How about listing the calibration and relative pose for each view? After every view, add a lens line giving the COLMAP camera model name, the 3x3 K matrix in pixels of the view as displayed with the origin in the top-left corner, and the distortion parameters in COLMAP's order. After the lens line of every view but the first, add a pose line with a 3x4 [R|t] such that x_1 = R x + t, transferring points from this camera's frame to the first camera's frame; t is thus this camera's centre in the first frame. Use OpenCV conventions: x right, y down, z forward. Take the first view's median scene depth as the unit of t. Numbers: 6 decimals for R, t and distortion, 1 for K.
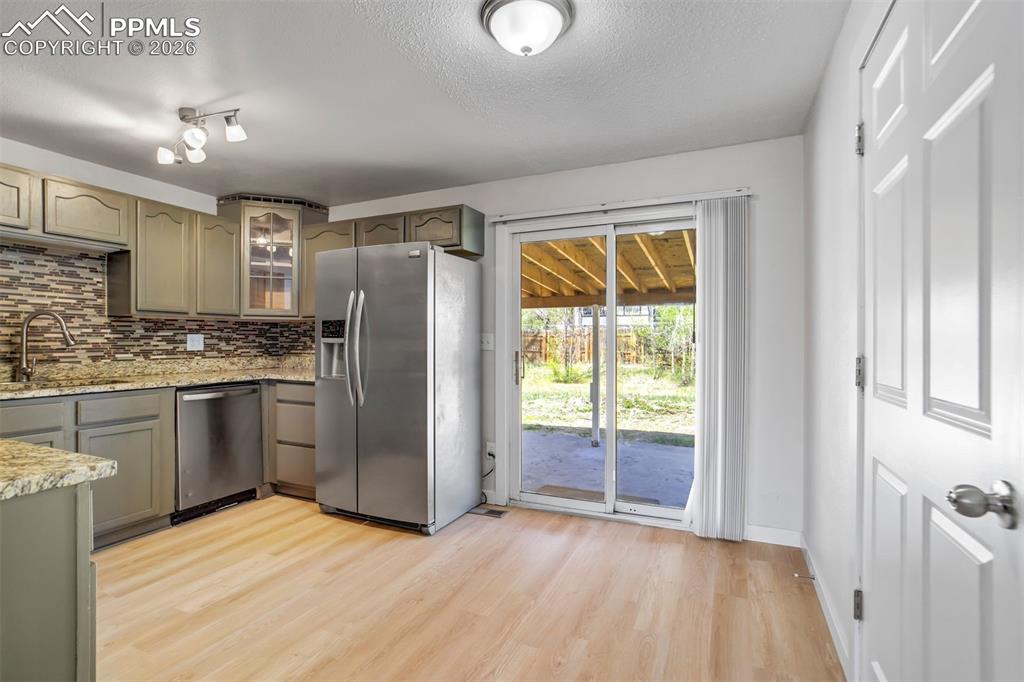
lens RADIAL K [[484.2, 0, 496.8], [0, 484.2, 338.1], [0, 0, 1]] dist [-0.036581, 0.016376]
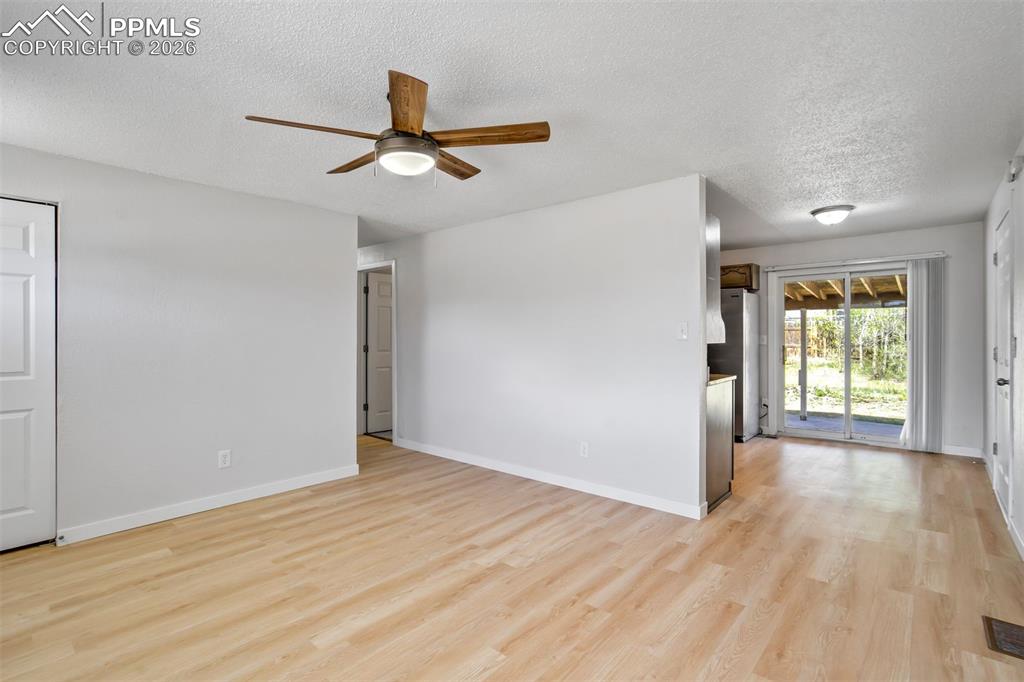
lens RADIAL K [[484.2, 0, 499.9], [0, 484.2, 335.2], [0, 0, 1]] dist [-0.036581, 0.016376]
pose [[0.959776, -0.007098, -0.280677, -0.472233], [0.009105, 0.999941, 0.005844, -0.030436], [0.280619, -0.008165, 0.959785, -0.970787]]
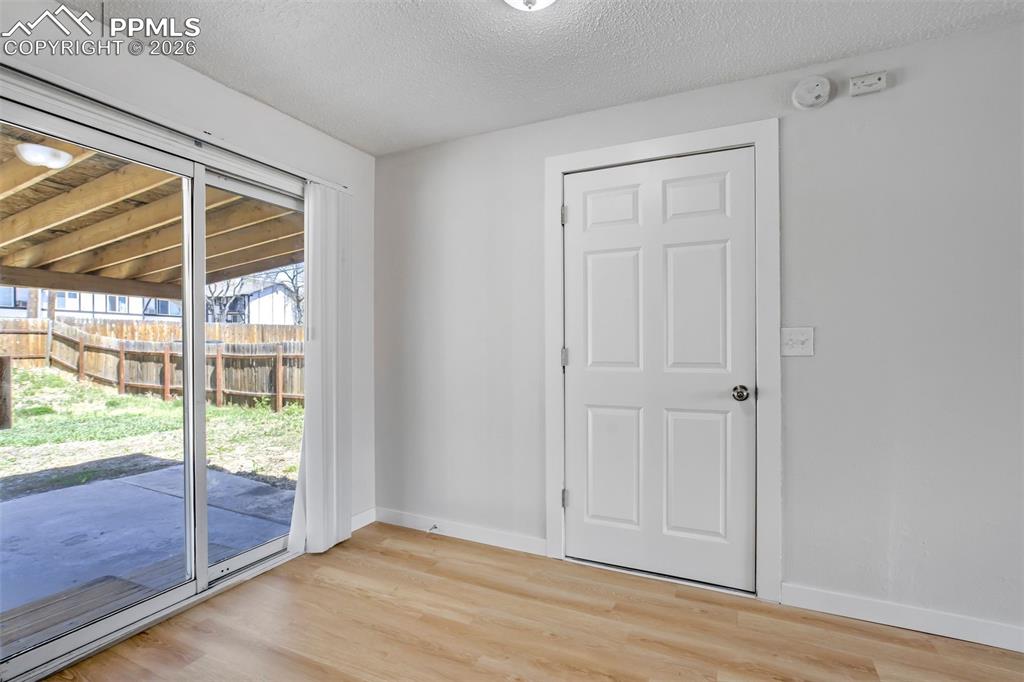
lens RADIAL K [[484.2, 0, 529.2], [0, 484.2, 355.7], [0, 0, 1]] dist [-0.036581, 0.016376]
pose [[-0.015763, -0.016185, 0.999745, -0.435078], [-0.006652, 0.999849, 0.016081, 0.017319], [-0.999854, -0.006397, -0.015868, 0.545478]]
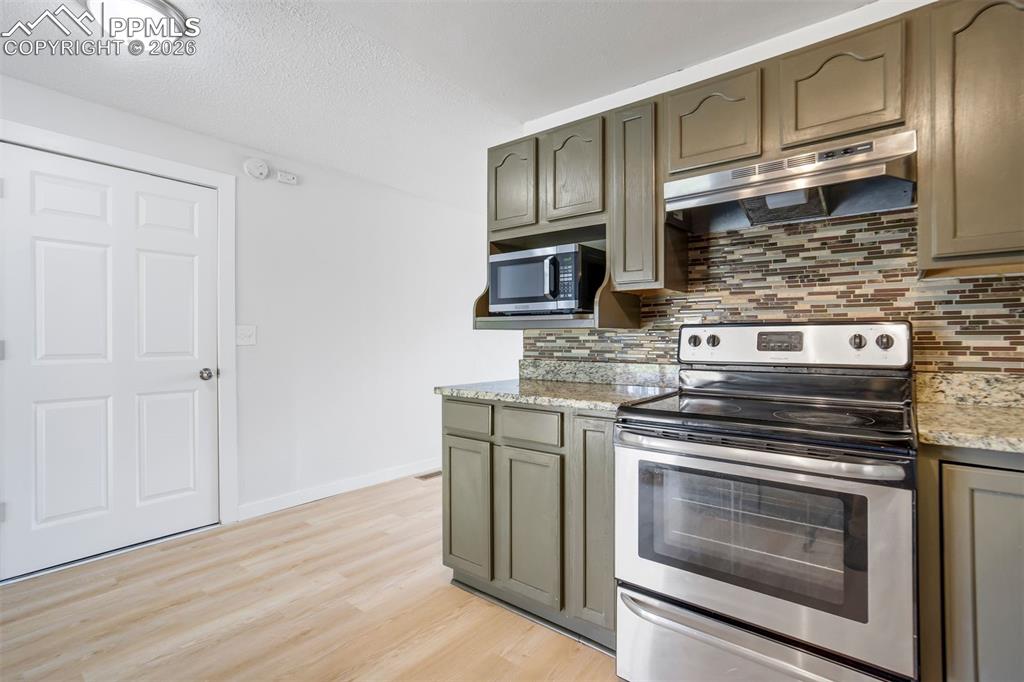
lens RADIAL K [[484.2, 0, 507.7], [0, 484.2, 340.5], [0, 0, 1]] dist [-0.036581, 0.016376]
pose [[-0.973697, -0.003242, 0.227826, -0.506534], [-0.003899, 0.999989, -0.002435, 0.016734], [-0.227815, -0.003259, -0.973699, 0.972710]]
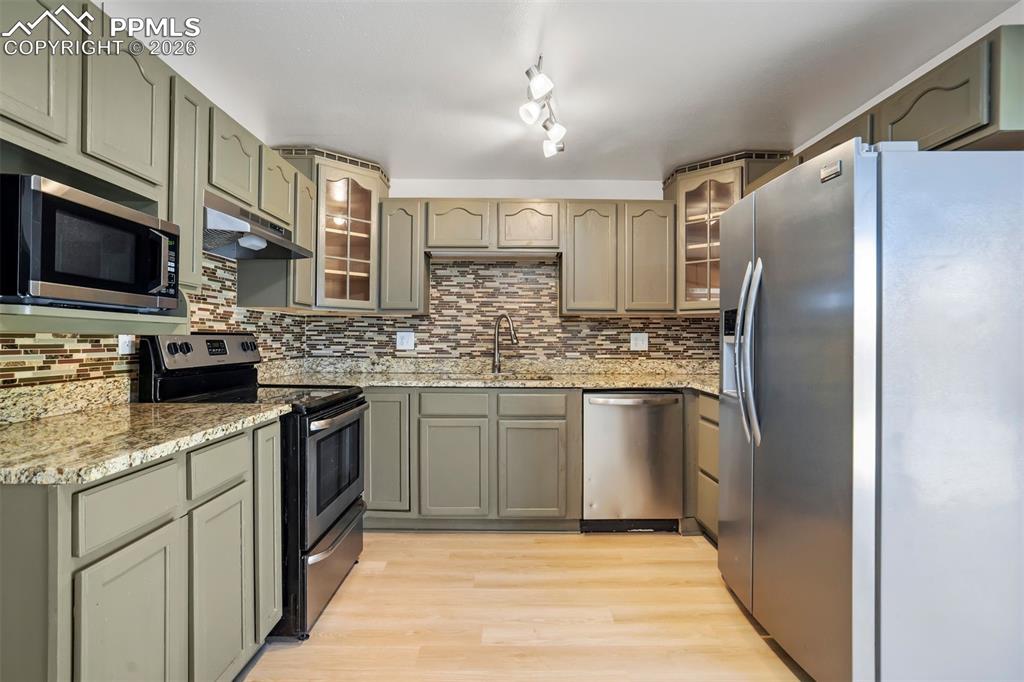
lens RADIAL K [[484.2, 0, 511.6], [0, 484.2, 339.3], [0, 0, 1]] dist [-0.036581, 0.016376]
pose [[0.444331, 0.000193, -0.895863, 0.123758], [0.001415, 0.999999, 0.000918, 0.003456], [0.895862, -0.001675, 0.444330, 0.434262]]
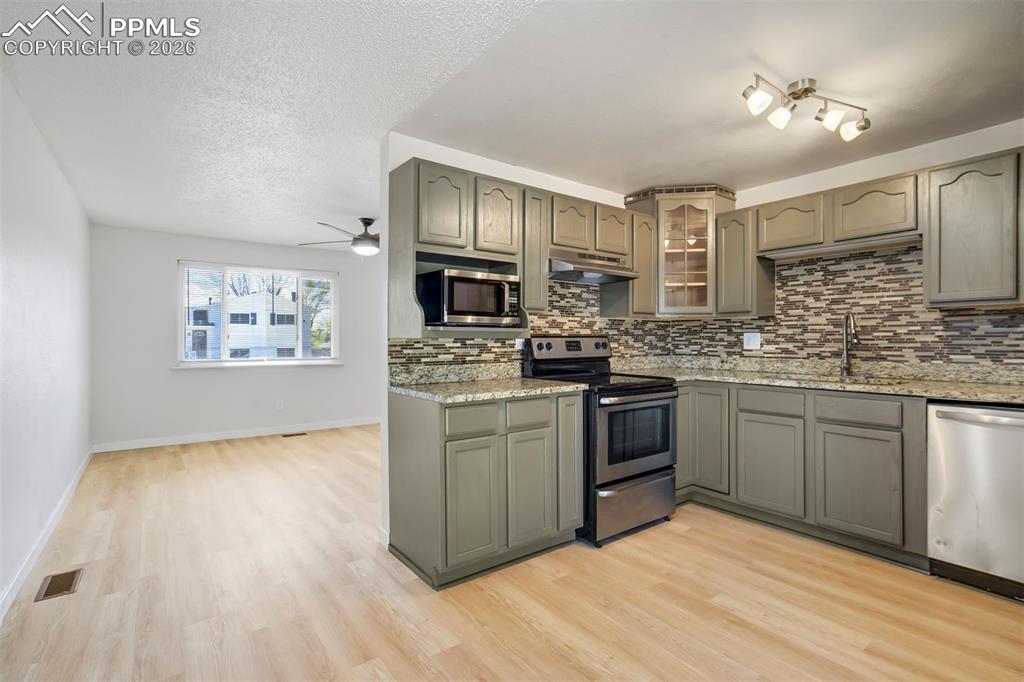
lens RADIAL K [[484.2, 0, 528.7], [0, 484.2, 339.7], [0, 0, 1]] dist [-0.036581, 0.016376]
pose [[-0.437290, -0.000341, -0.899320, 0.311292], [0.007048, 0.999968, -0.003806, 0.005018], [0.899293, -0.008003, -0.437274, 0.735433]]
